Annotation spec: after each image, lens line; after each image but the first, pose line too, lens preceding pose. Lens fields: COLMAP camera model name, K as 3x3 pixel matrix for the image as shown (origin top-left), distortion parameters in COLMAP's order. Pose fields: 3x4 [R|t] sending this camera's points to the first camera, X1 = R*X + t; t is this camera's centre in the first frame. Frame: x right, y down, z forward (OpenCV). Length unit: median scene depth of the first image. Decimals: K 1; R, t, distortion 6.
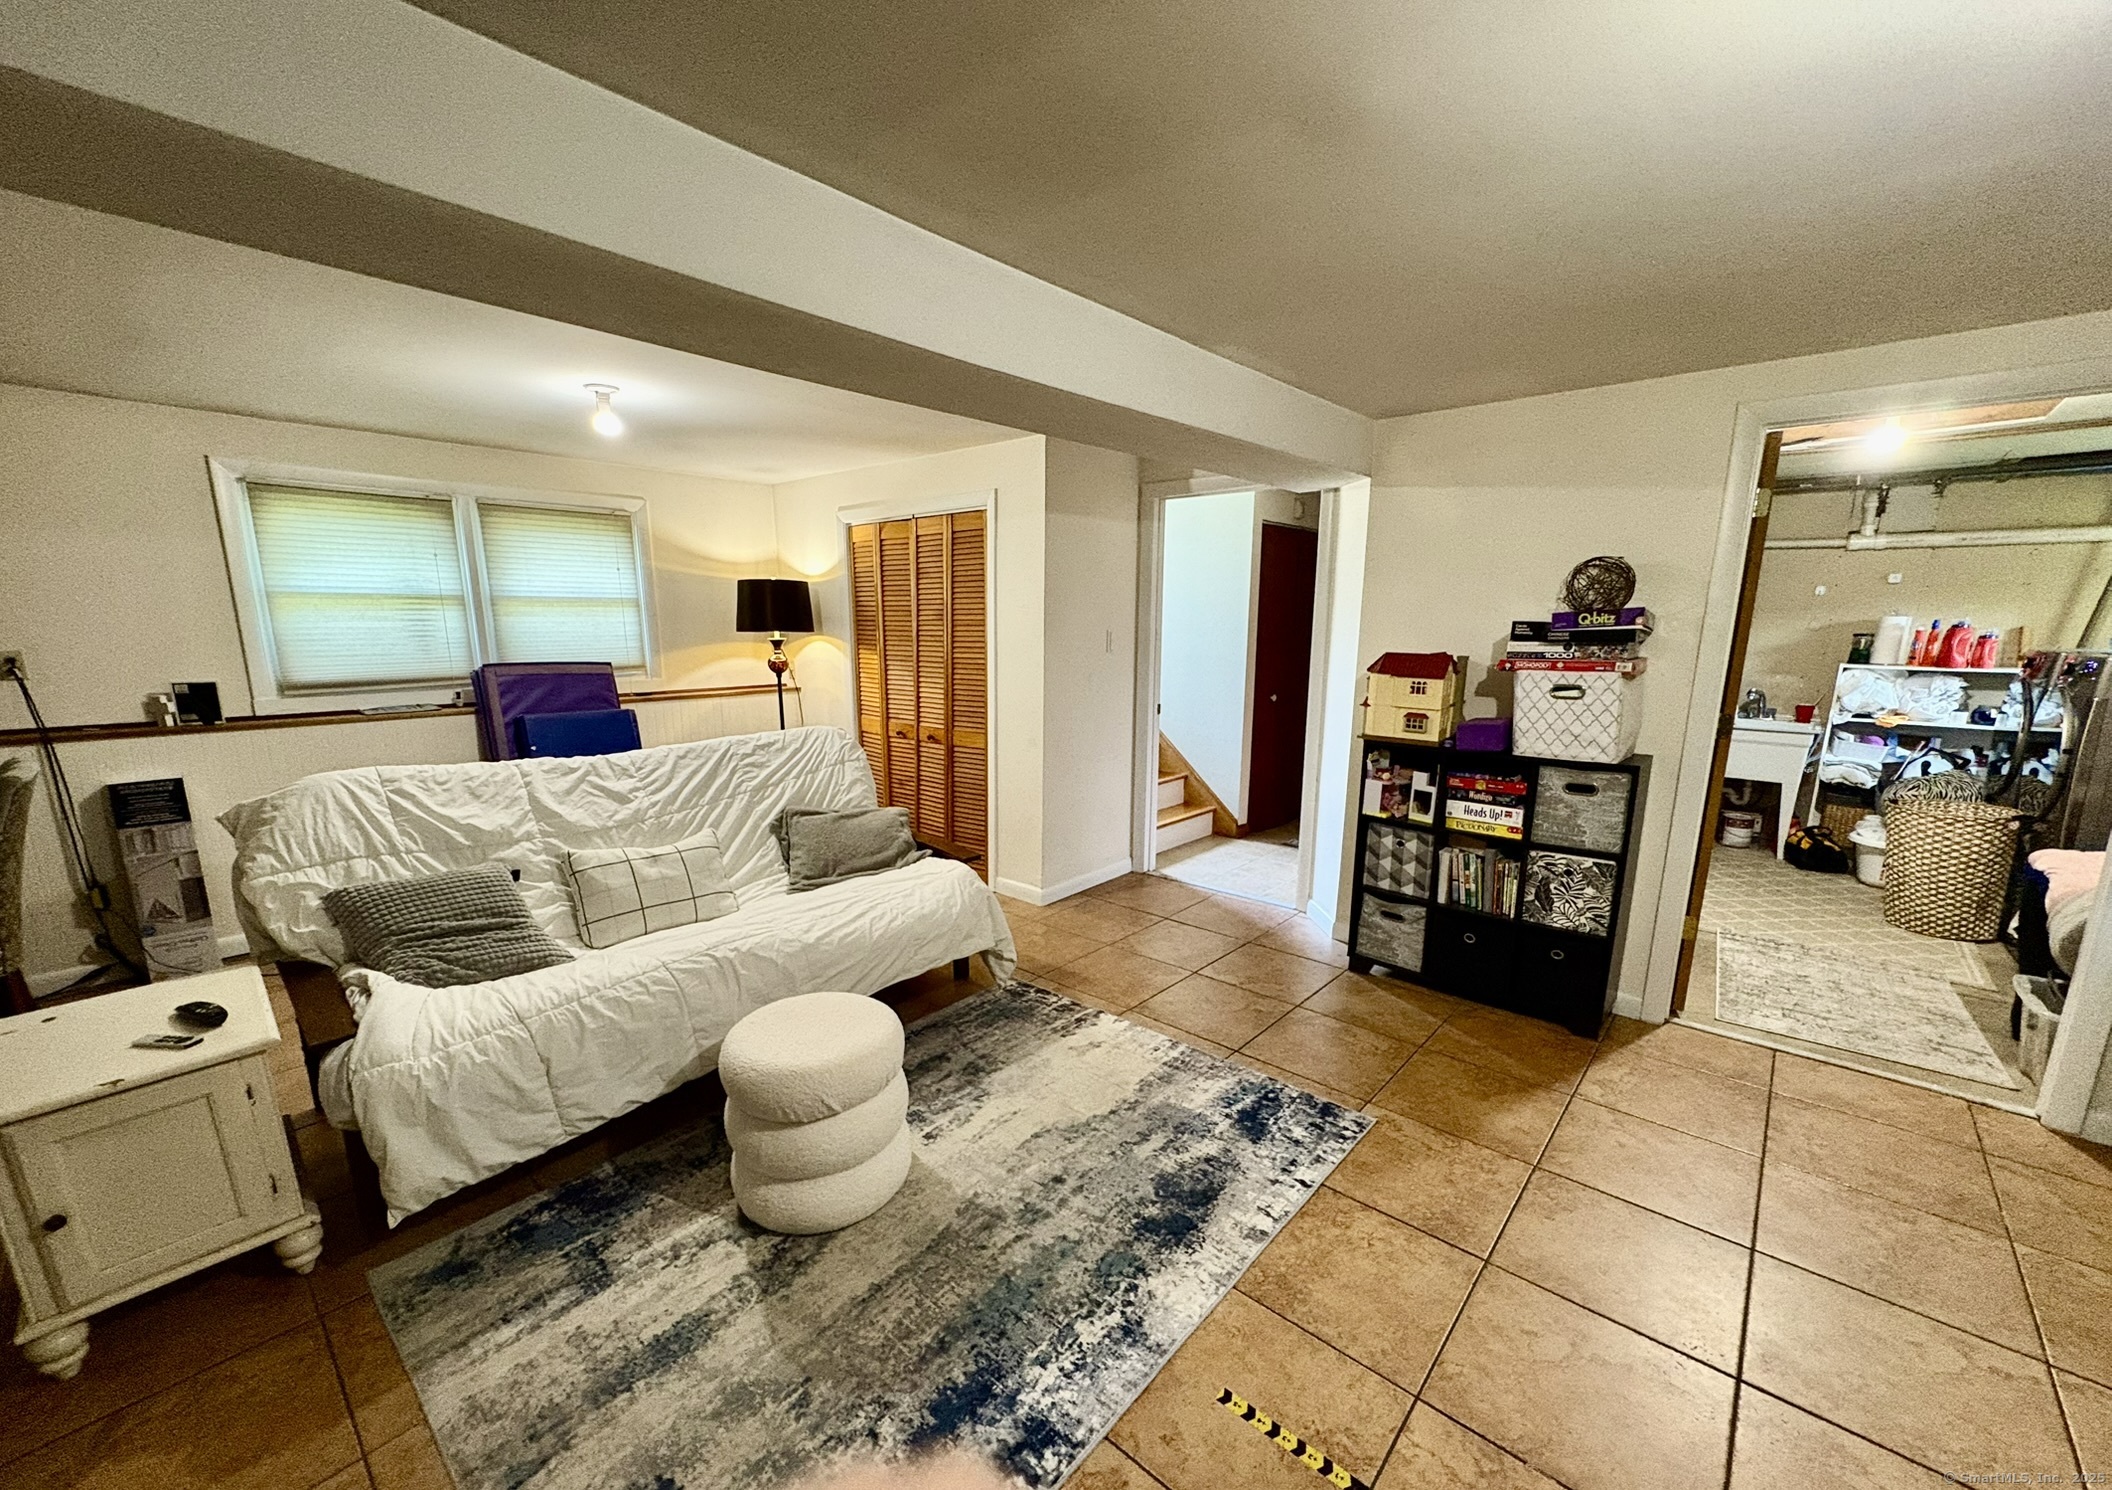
lens RADIAL K [[850.9, 0, 1063.6], [0, 850.9, 796.3], [0, 0, 1]] dist [0.007960, 0.000113]
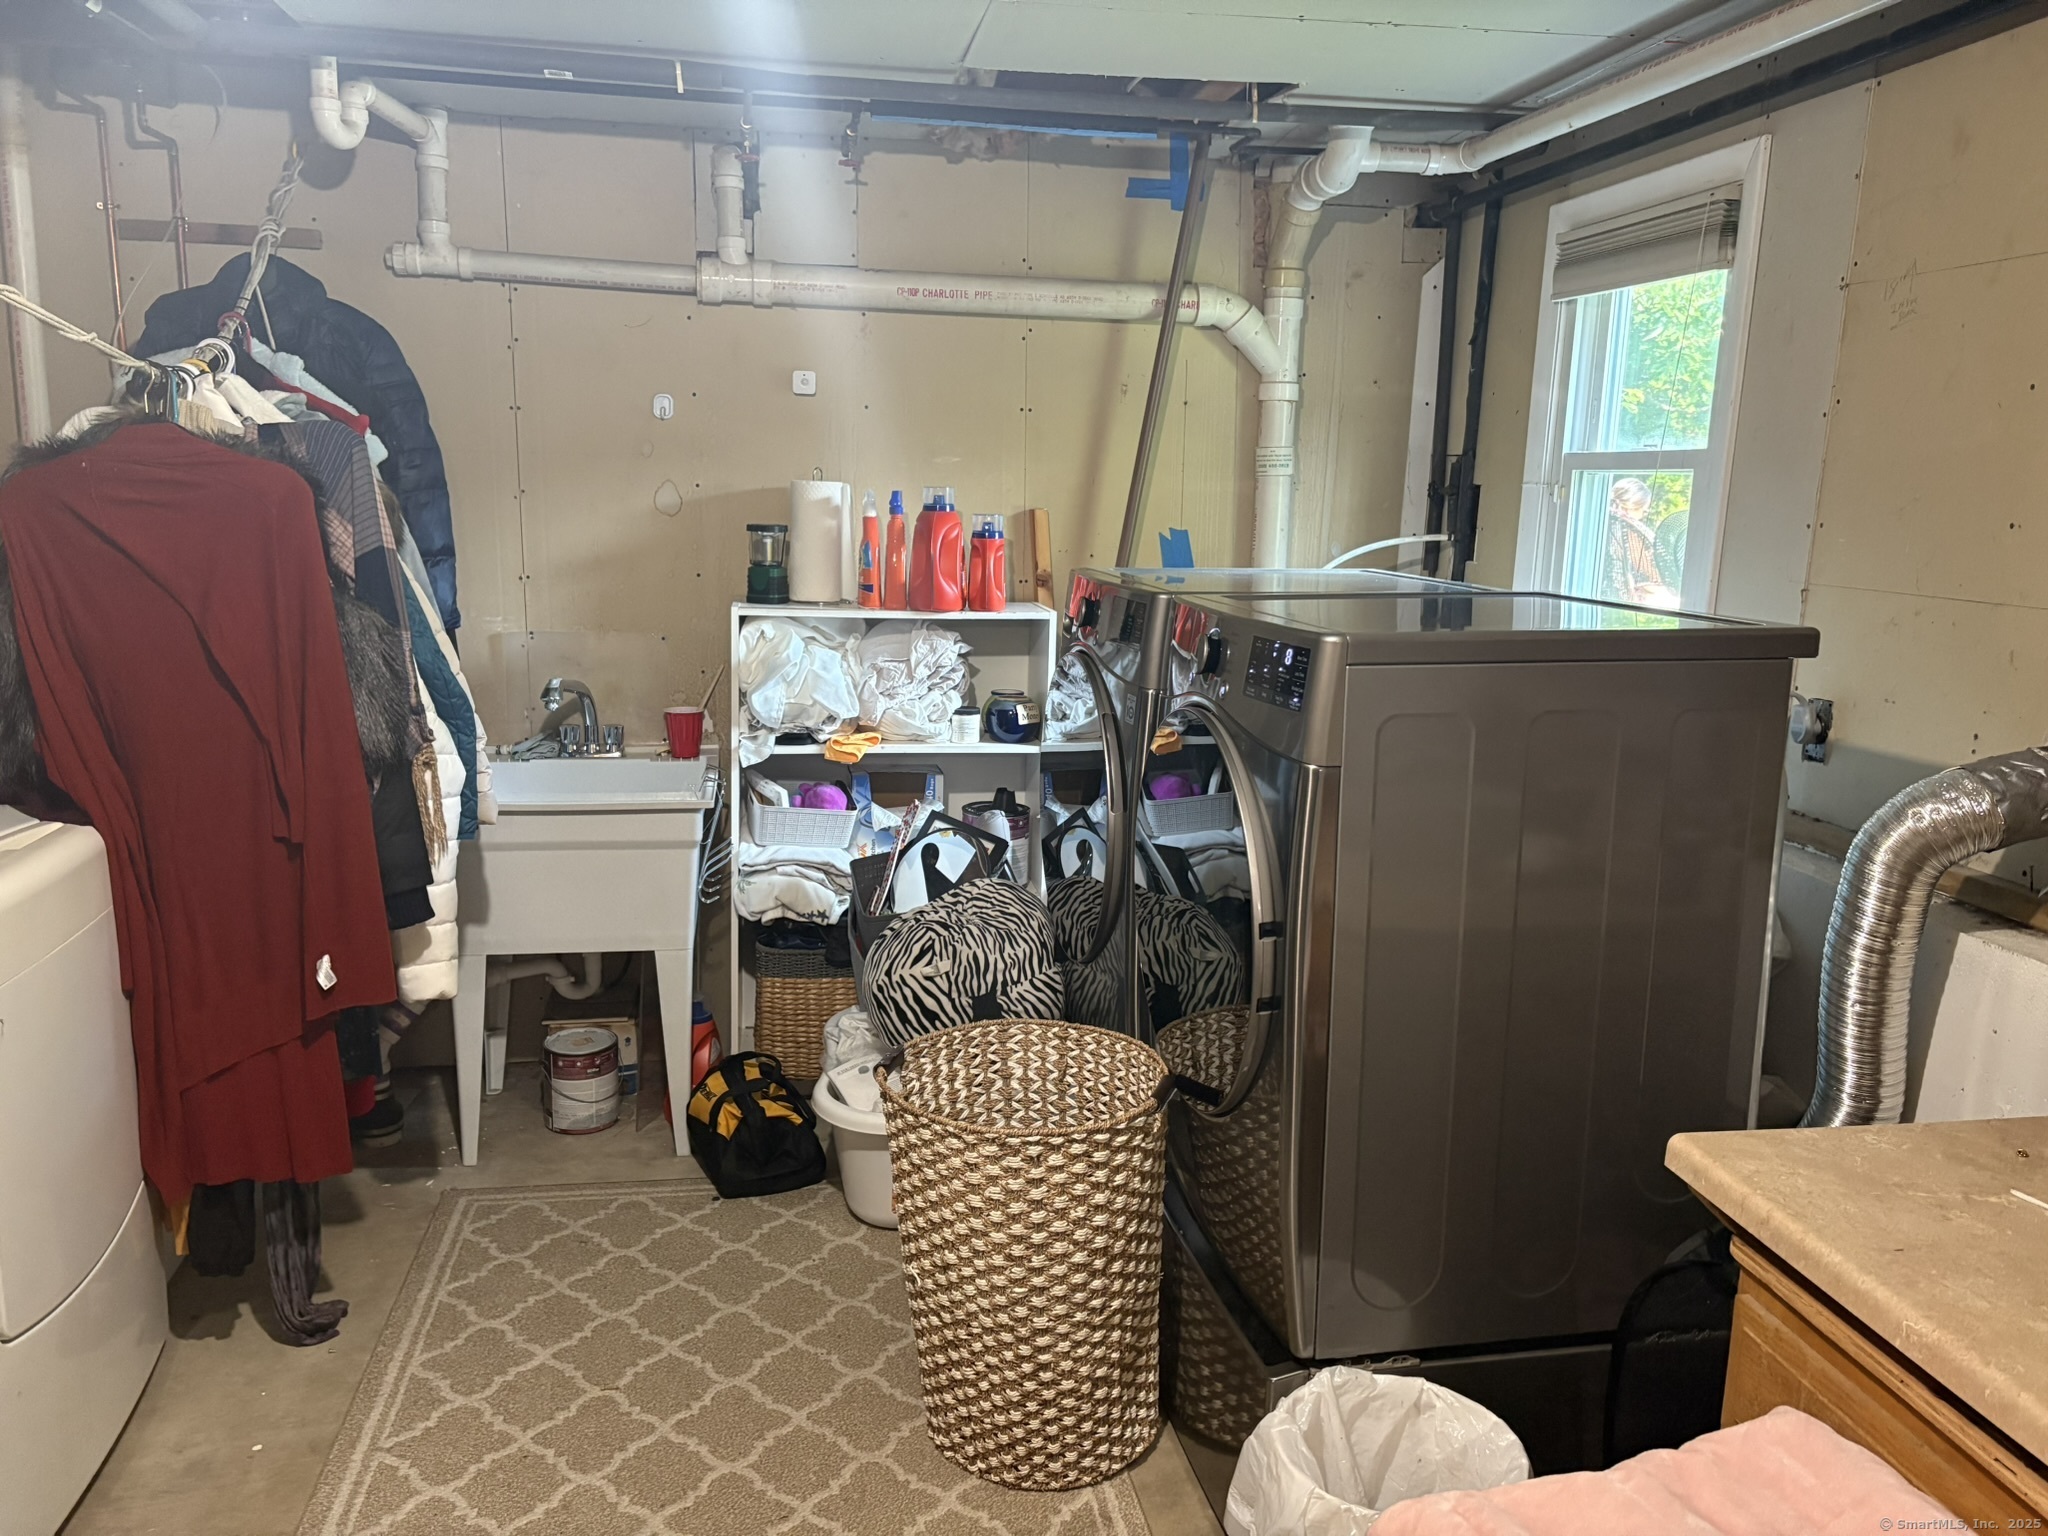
lens RADIAL K [[1548.6, 0, 1024.0], [0, 1548.6, 768.0], [0, 0, 1]] dist [0.079299, -0.097680]
pose [[0.639646, -0.131905, 0.757267, 0.508999], [0.138994, 0.988774, 0.054825, -0.113351], [-0.755998, 0.070187, 0.650800, 0.511509]]
